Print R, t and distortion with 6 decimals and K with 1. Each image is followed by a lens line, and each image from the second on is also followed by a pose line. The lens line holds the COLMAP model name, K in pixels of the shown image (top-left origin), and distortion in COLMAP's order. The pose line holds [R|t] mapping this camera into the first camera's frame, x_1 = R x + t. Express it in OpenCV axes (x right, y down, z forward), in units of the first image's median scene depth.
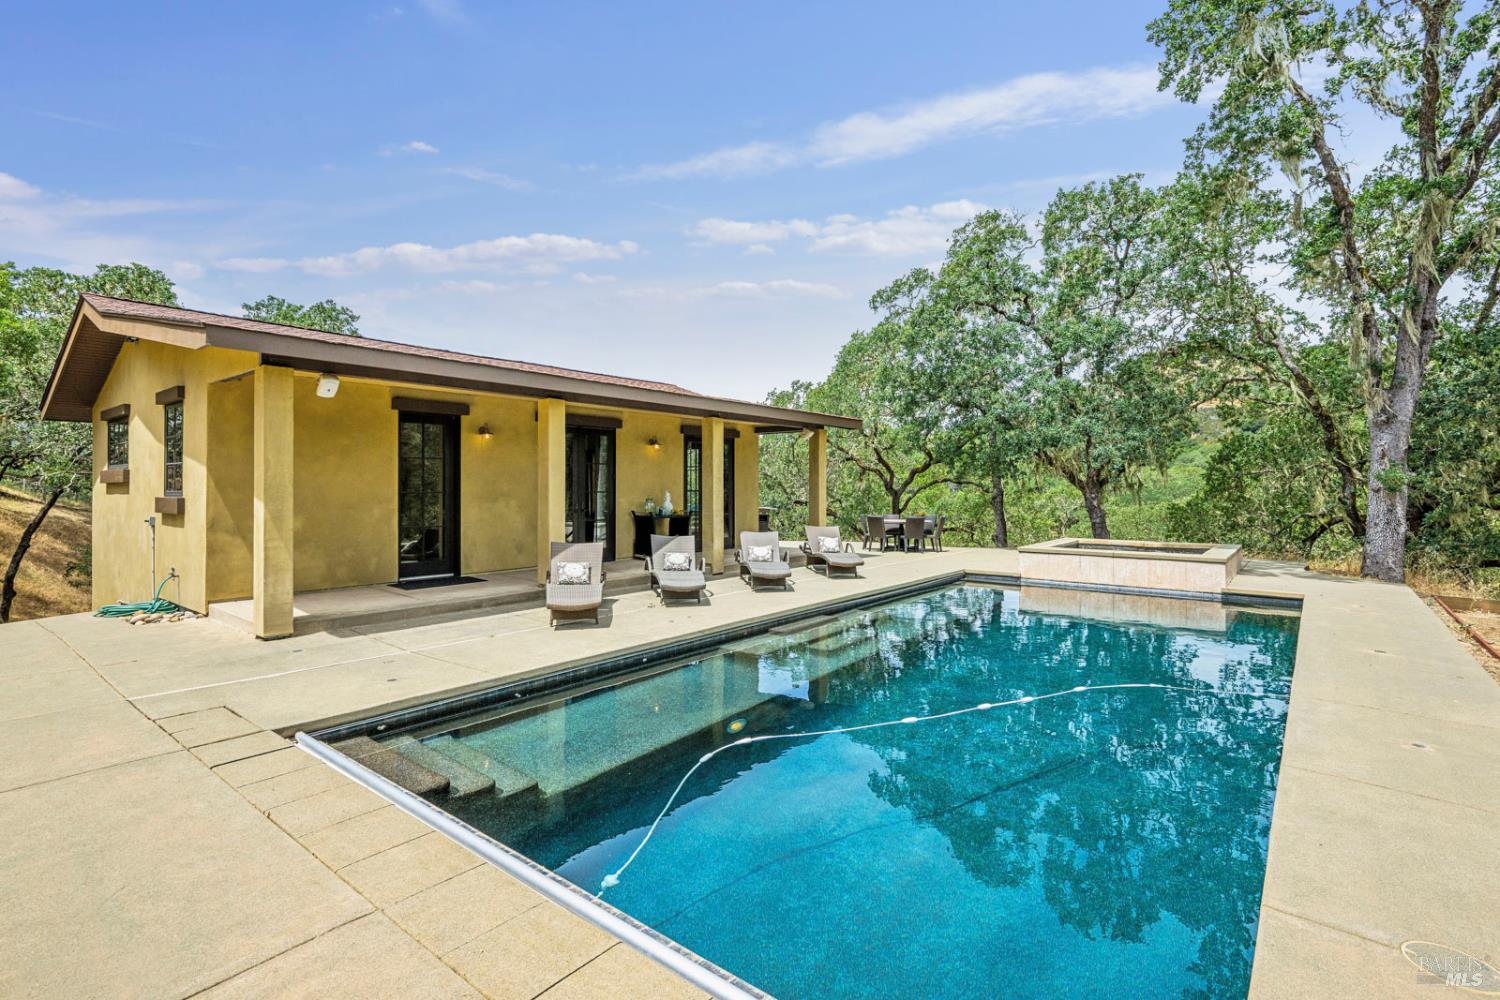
lens RADIAL K [[692.4, 0, 749.4], [0, 692.4, 494.6], [0, 0, 1]] dist [0.001577, -0.000730]
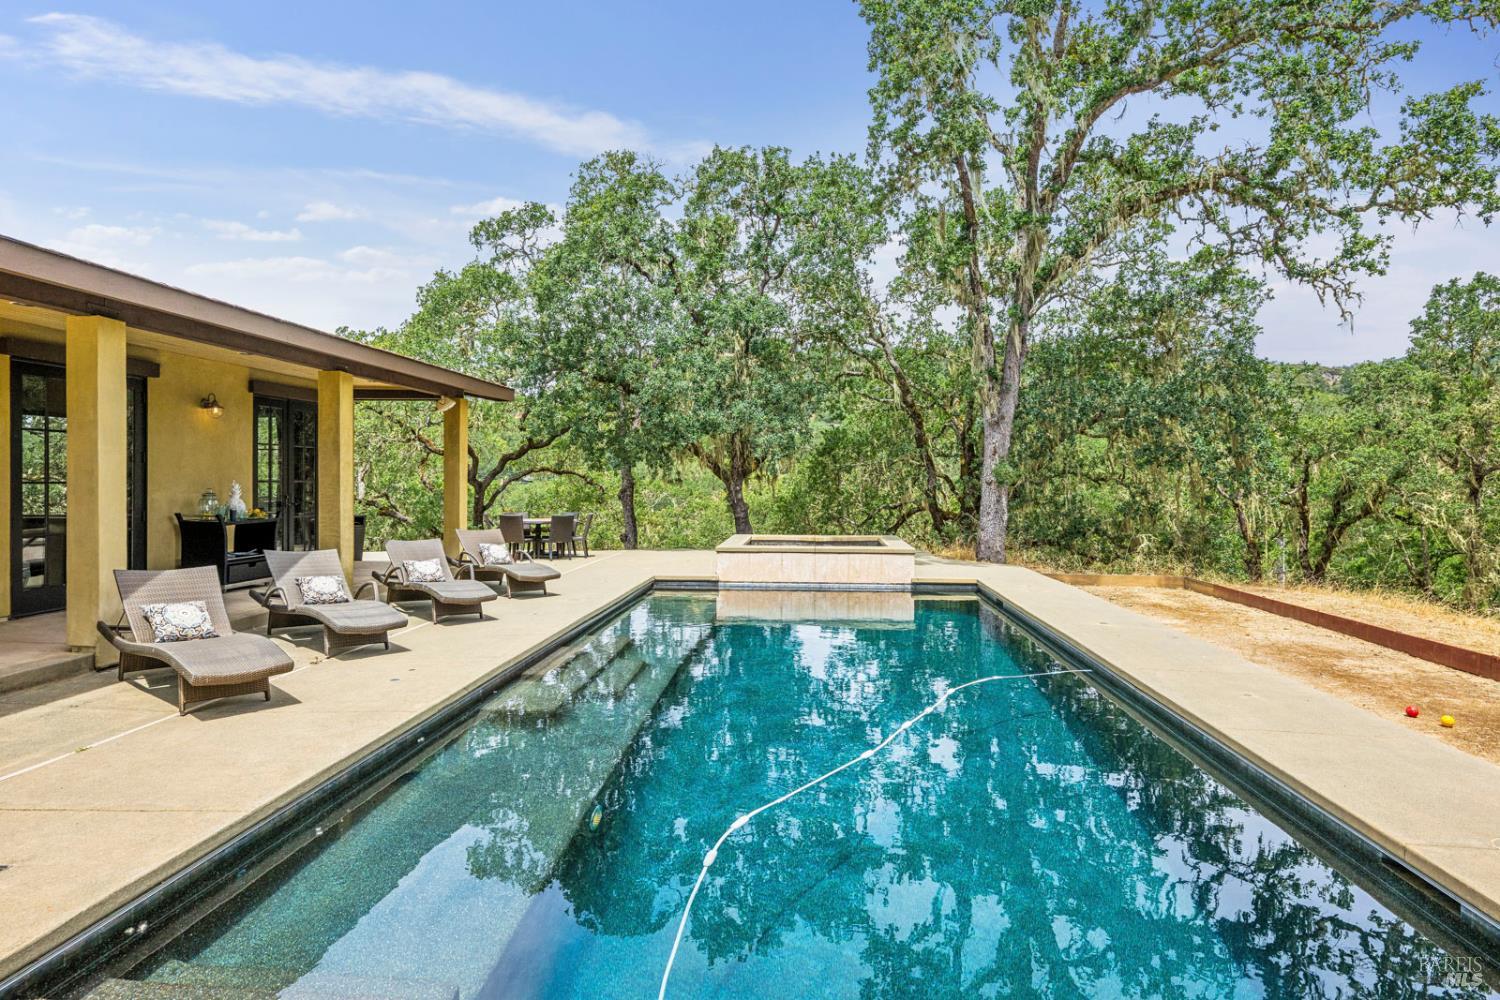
lens RADIAL K [[845.1, 0, 750.0], [0, 845.1, 500.0], [0, 0, 1]] dist [-0.000839, -0.000469]
pose [[0.818301, -0.008778, 0.574723, -0.145025], [0.000138, 0.999886, 0.015076, 0.000374], [-0.574790, -0.012258, 0.818209, 0.075357]]
